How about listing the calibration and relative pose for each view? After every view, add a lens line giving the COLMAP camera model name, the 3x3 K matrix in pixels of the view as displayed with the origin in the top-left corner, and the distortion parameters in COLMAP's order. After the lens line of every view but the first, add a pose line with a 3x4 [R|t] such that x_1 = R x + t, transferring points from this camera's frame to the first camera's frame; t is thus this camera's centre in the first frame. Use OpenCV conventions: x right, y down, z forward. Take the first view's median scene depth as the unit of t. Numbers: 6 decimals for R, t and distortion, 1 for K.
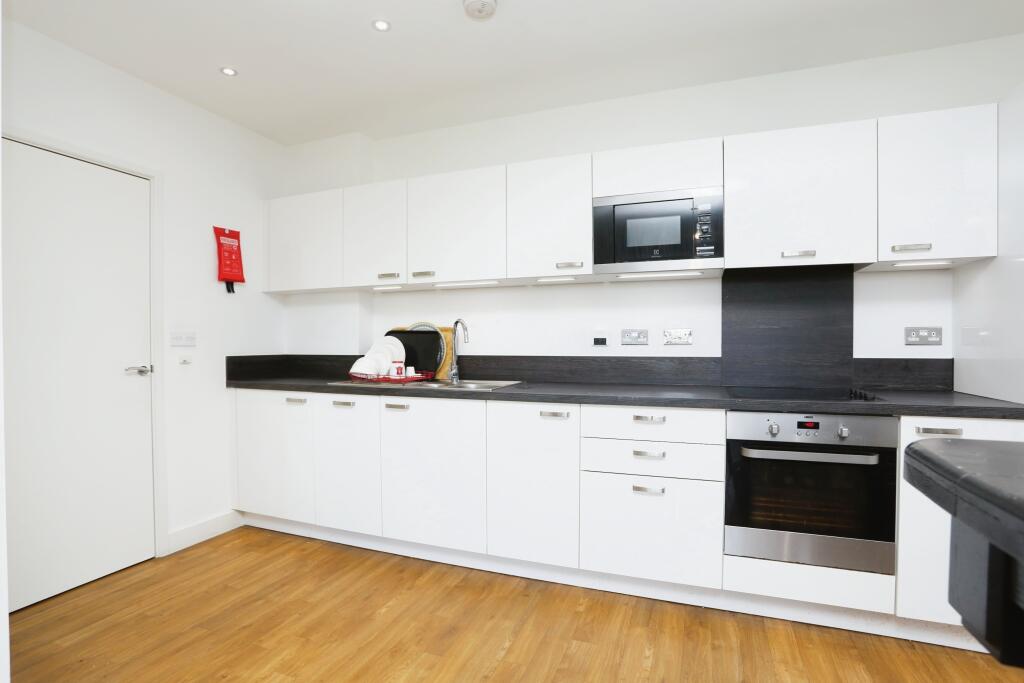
lens RADIAL K [[500.4, 0, 508.9], [0, 500.4, 350.6], [0, 0, 1]] dist [-0.075381, 0.030698]
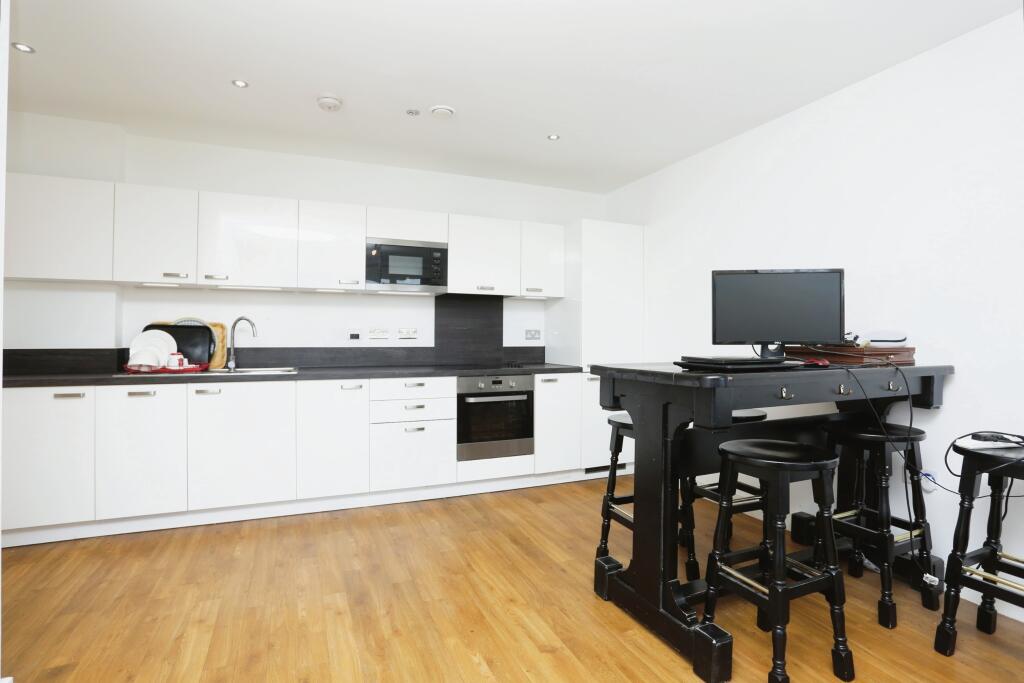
lens RADIAL K [[500.1, 0, 498.2], [0, 500.1, 339.7], [0, 0, 1]] dist [-0.046396, 0.000920]
pose [[0.722210, 0.001629, 0.691672, -0.576415], [0.005177, 0.999956, -0.007761, 0.004226], [-0.691655, 0.009186, 0.722170, -0.318141]]
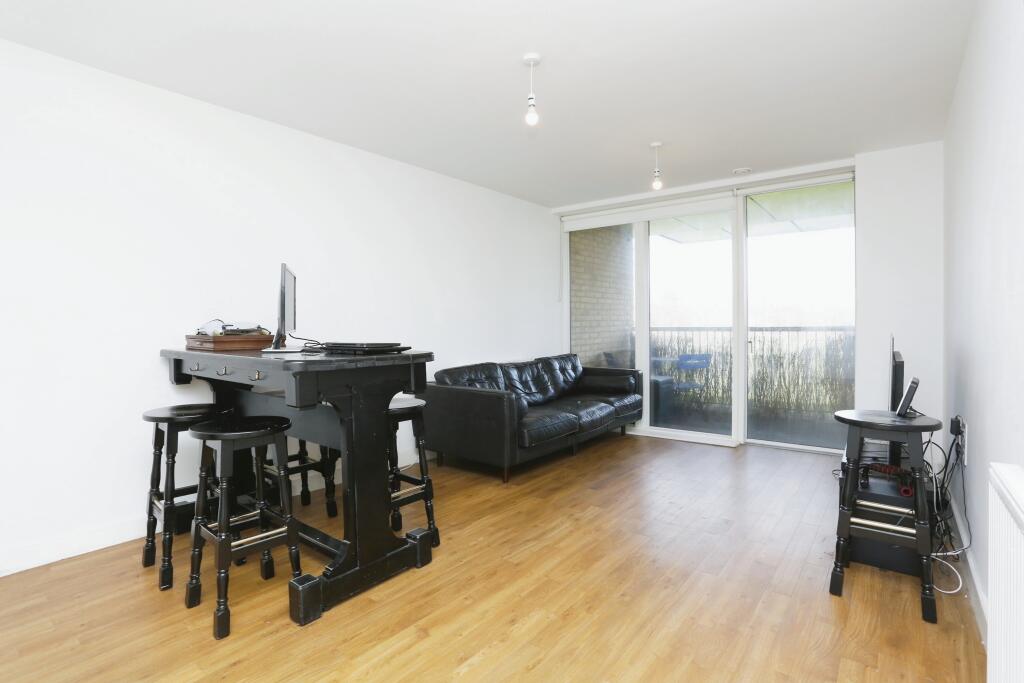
lens RADIAL K [[494.0, 0, 526.1], [0, 494.0, 333.8], [0, 0, 1]] dist [-0.000077, -0.000084]
pose [[-0.961042, -0.005780, 0.276344, -0.368453], [0.002568, 0.999552, 0.029835, -0.018313], [-0.276392, 0.029382, -0.960596, 0.855700]]
